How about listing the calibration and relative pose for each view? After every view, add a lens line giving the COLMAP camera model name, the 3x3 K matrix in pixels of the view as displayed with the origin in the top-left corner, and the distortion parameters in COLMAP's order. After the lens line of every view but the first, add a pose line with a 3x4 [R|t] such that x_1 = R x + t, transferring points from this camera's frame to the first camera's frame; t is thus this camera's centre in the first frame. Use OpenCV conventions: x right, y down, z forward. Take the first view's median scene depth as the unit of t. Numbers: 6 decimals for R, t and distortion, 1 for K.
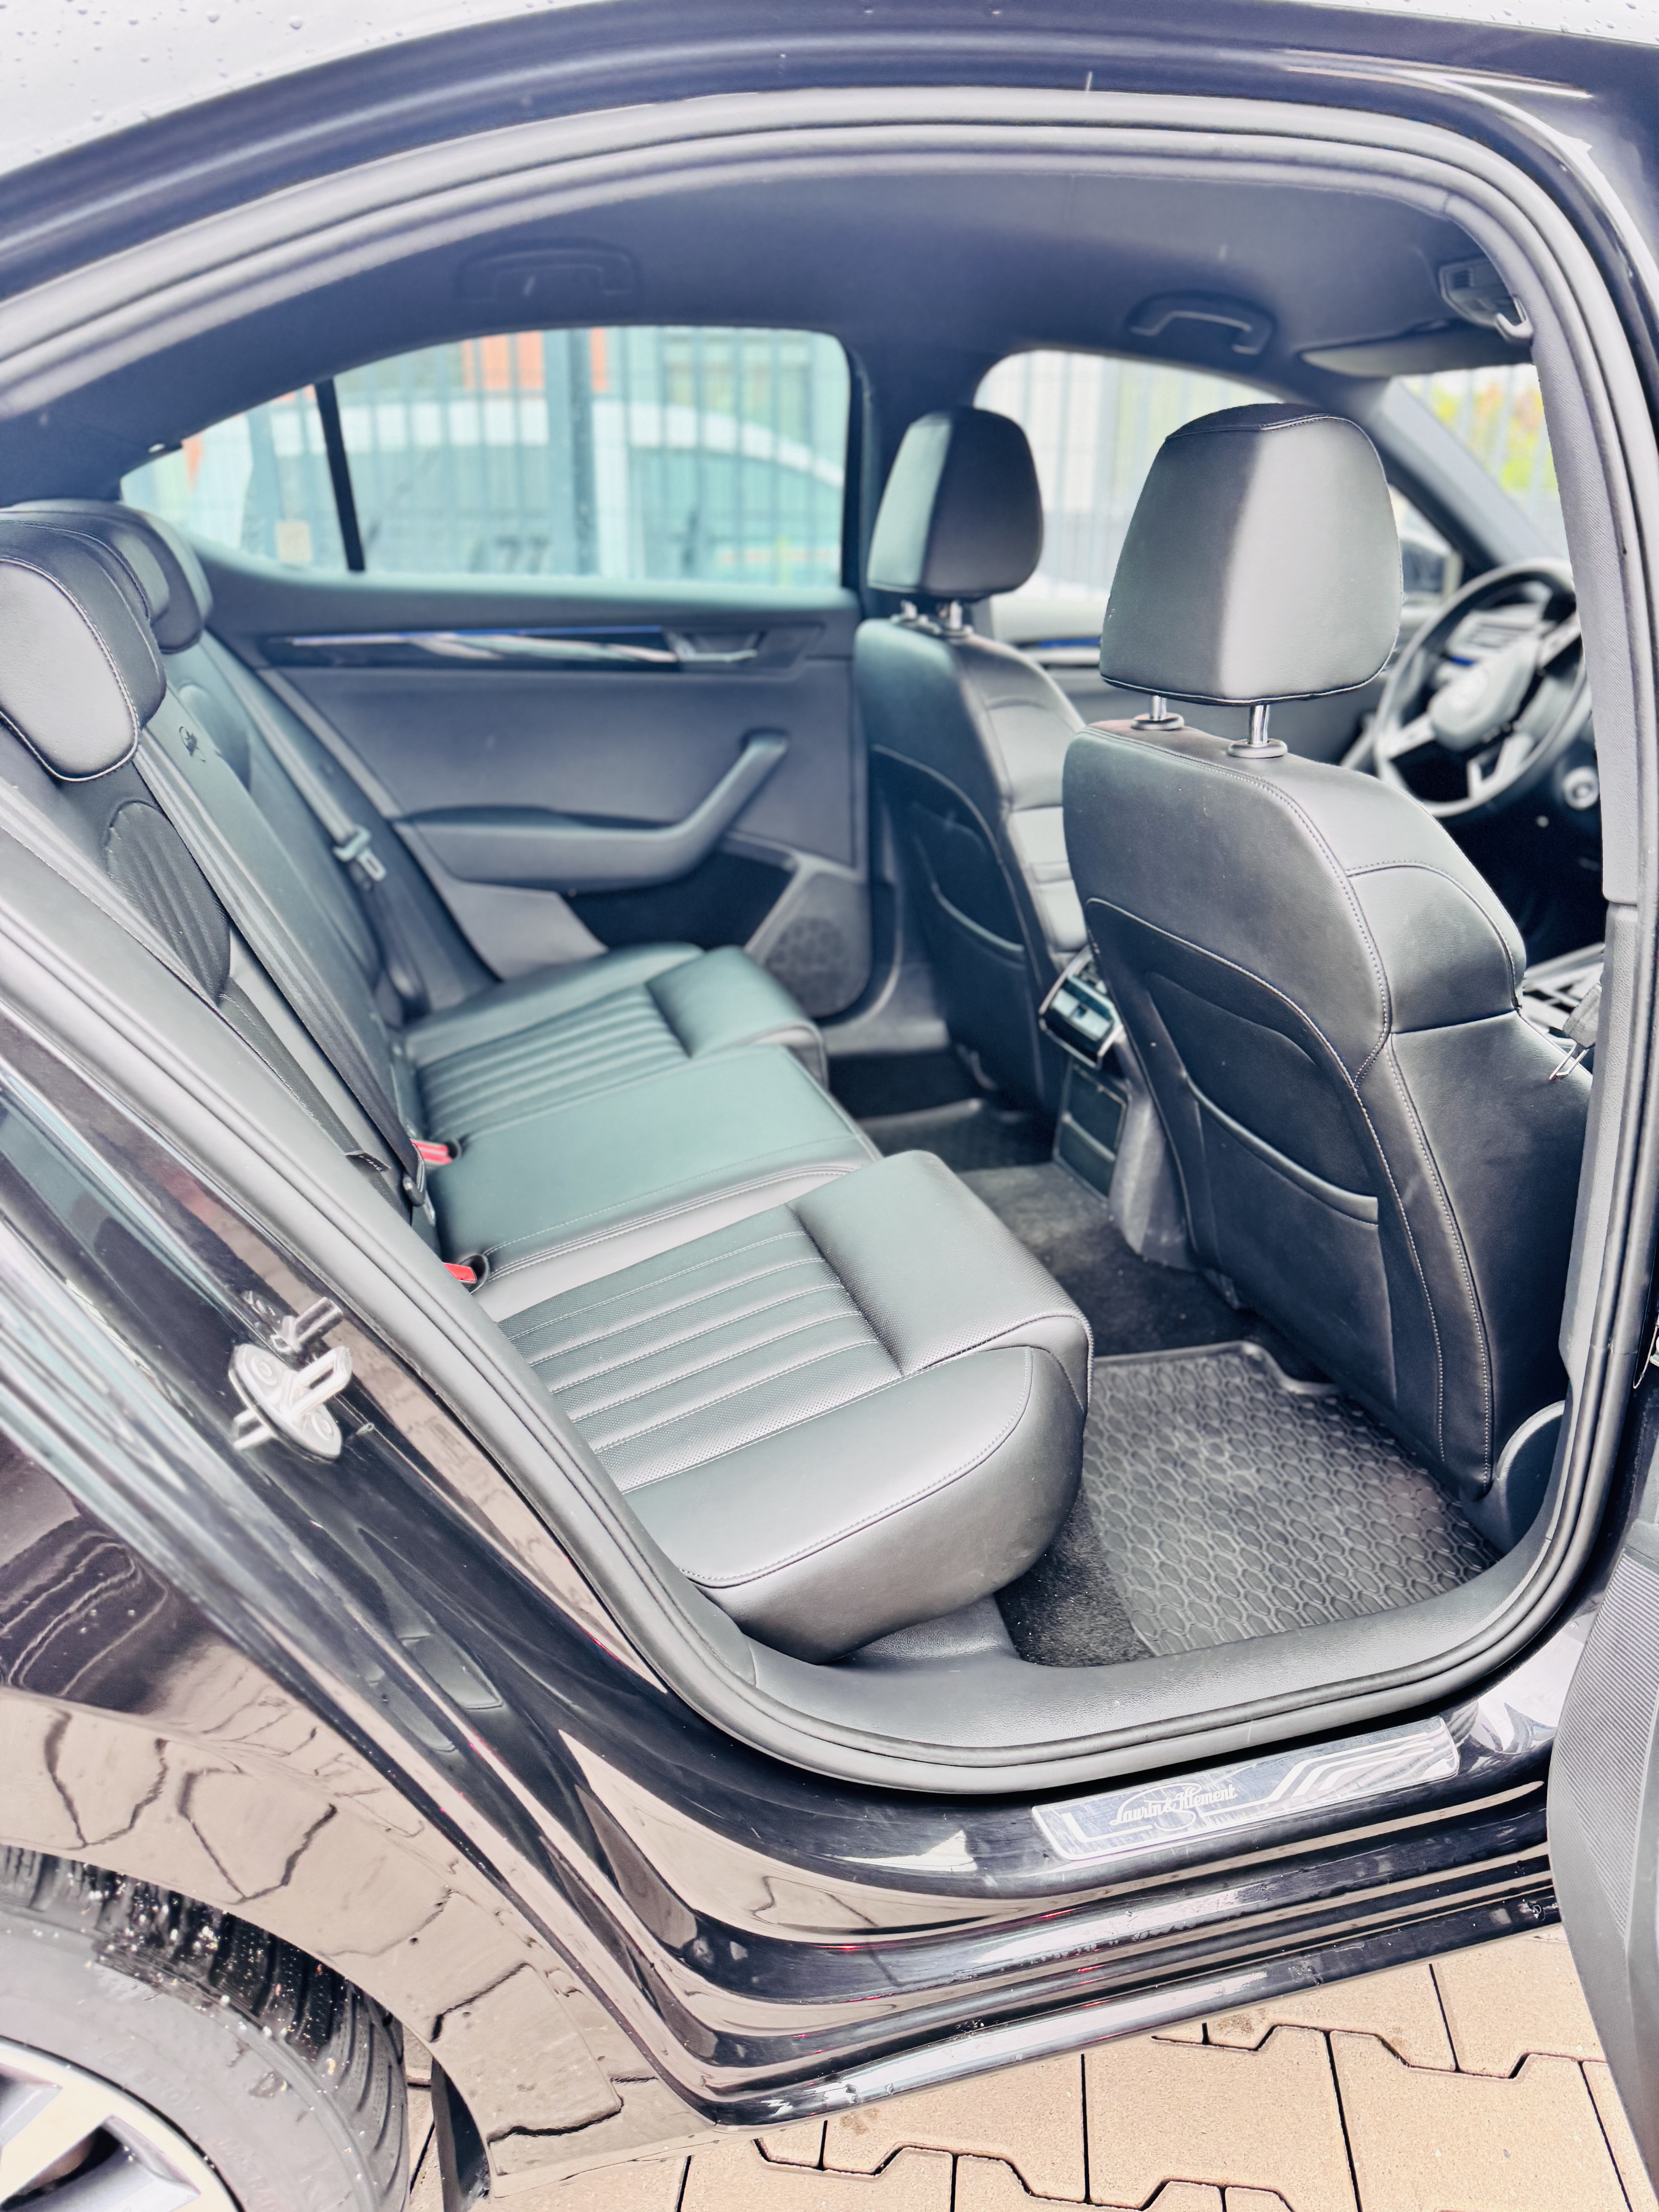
lens RADIAL K [[1559.1, 0, 798.4], [0, 1559.1, 1112.5], [0, 0, 1]] dist [0.079774, -0.068167]
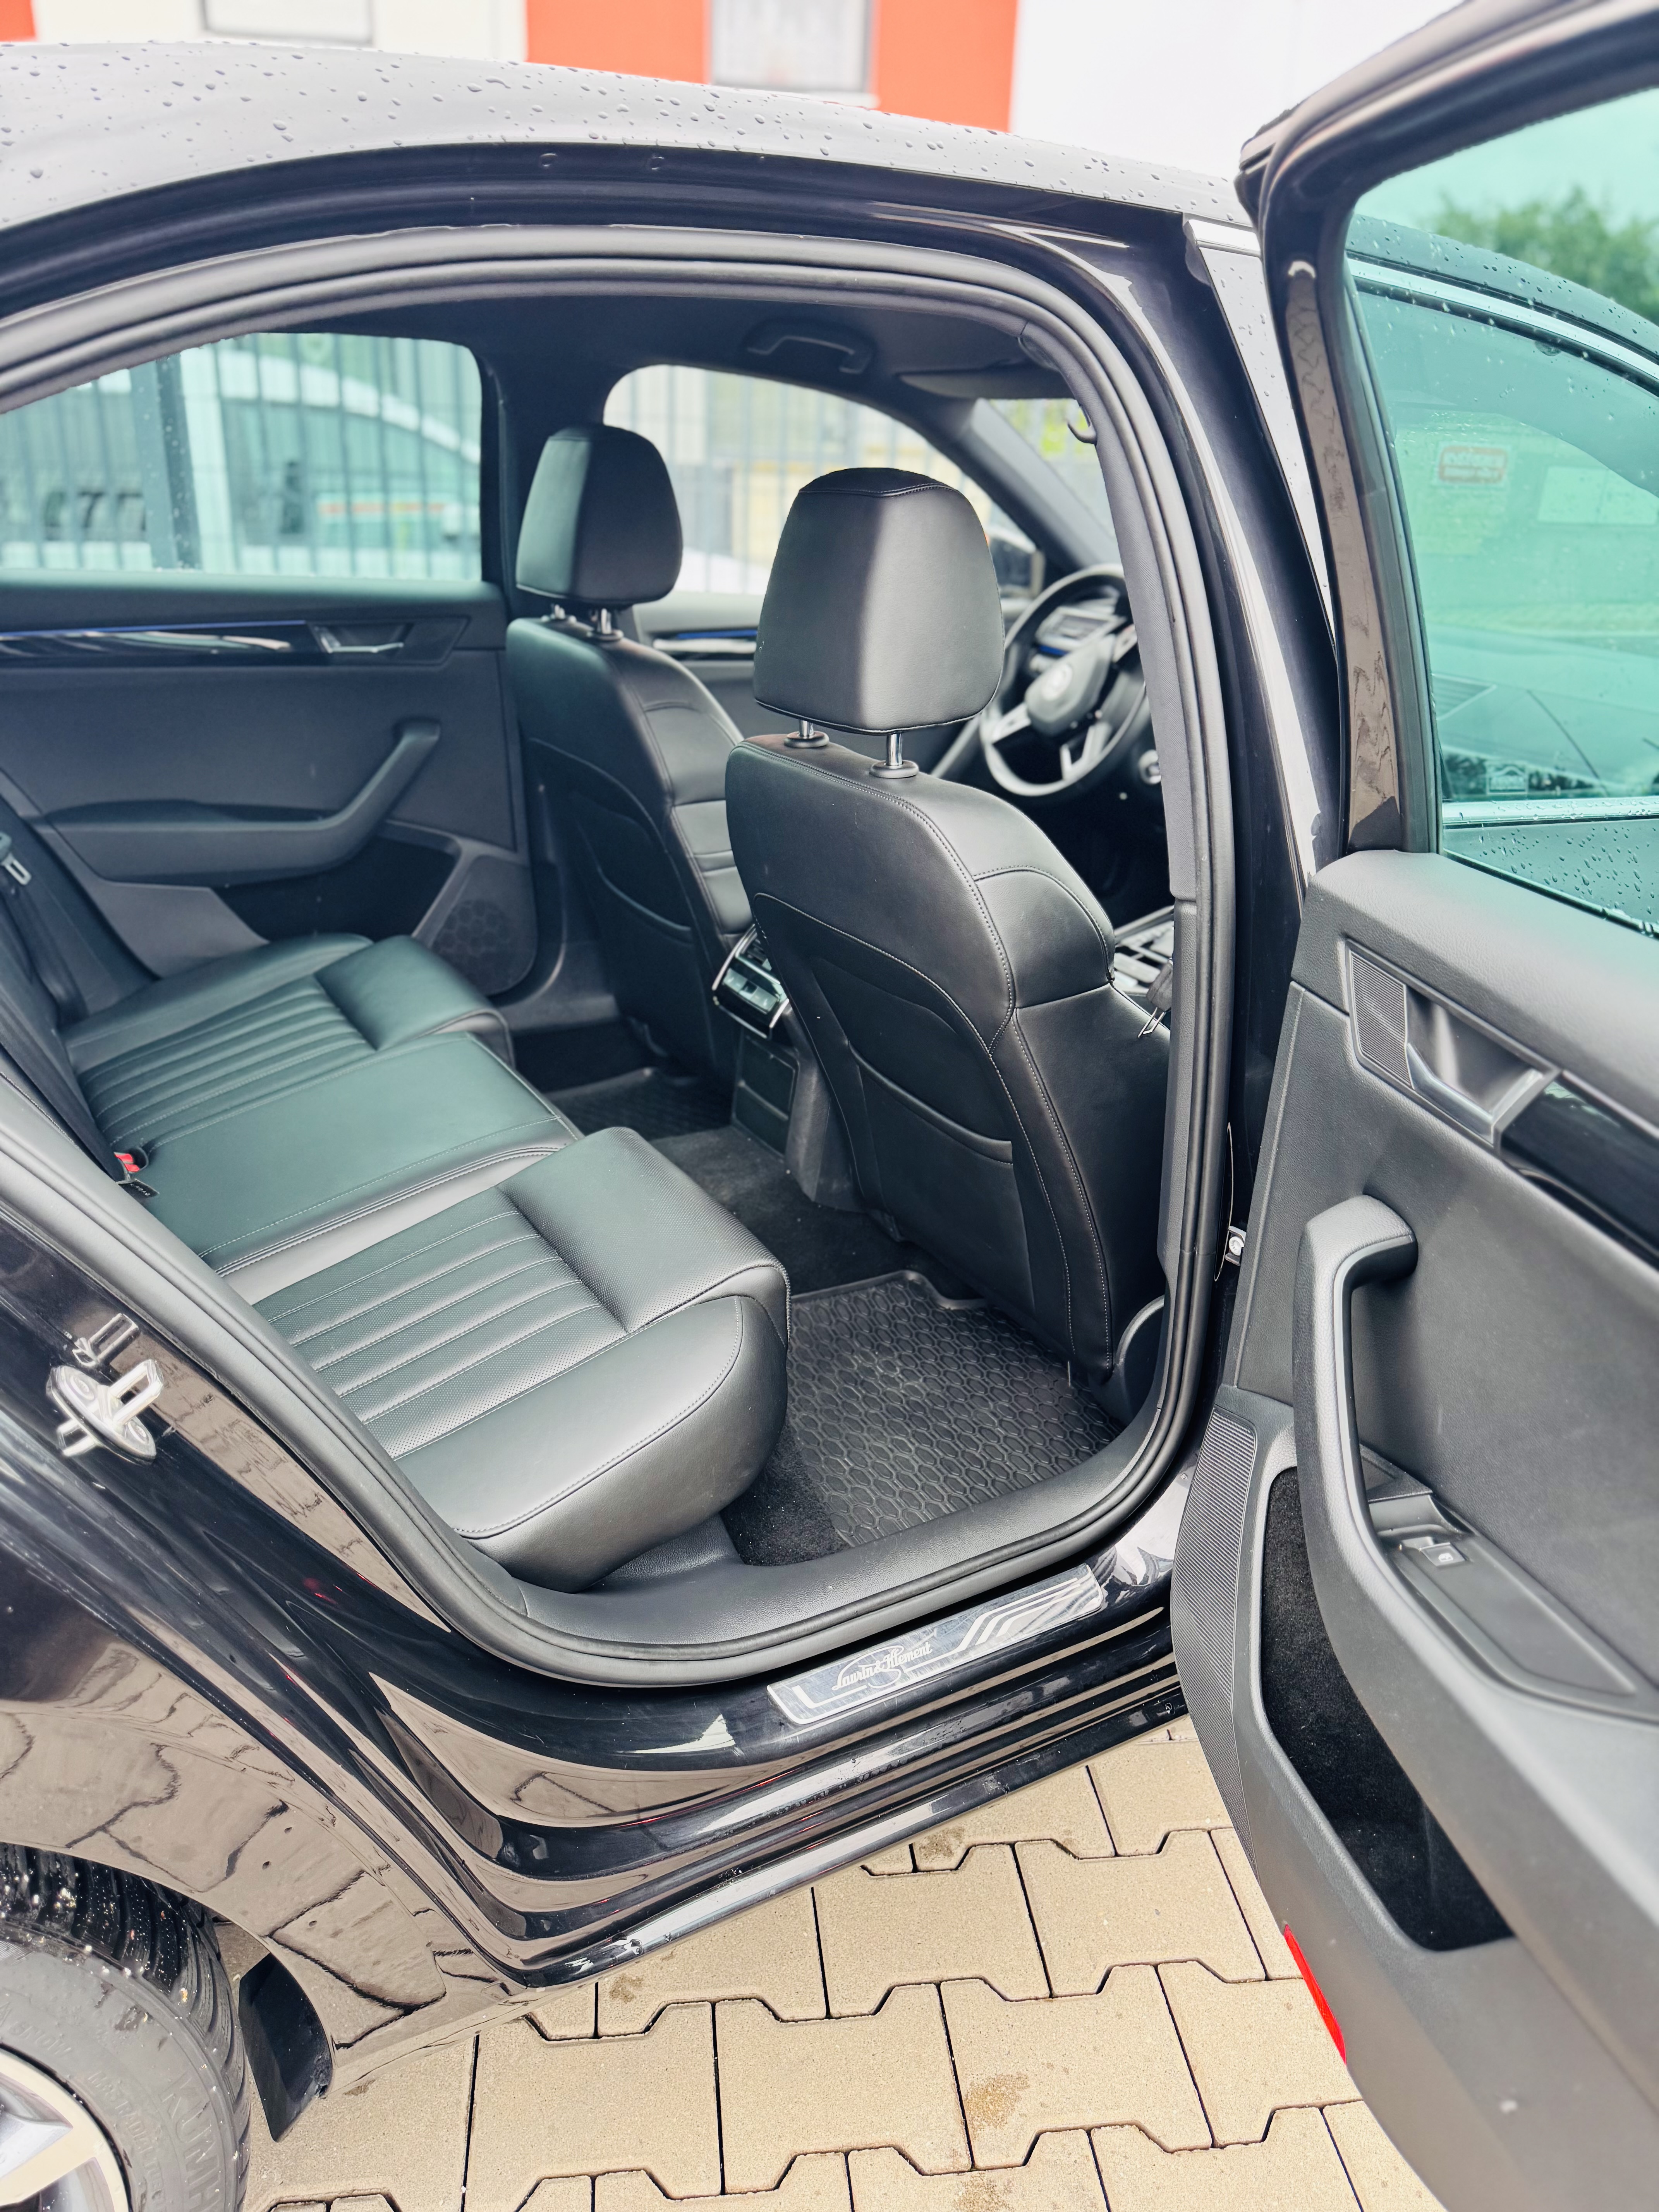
lens RADIAL K [[1559.1, 0, 798.4], [0, 1559.1, 1112.5], [0, 0, 1]] dist [0.079774, -0.068167]
pose [[0.972898, -0.073093, 0.219376, -0.040856], [0.066508, 0.997090, 0.037262, -0.019187], [-0.221462, -0.021662, 0.974928, -0.098634]]
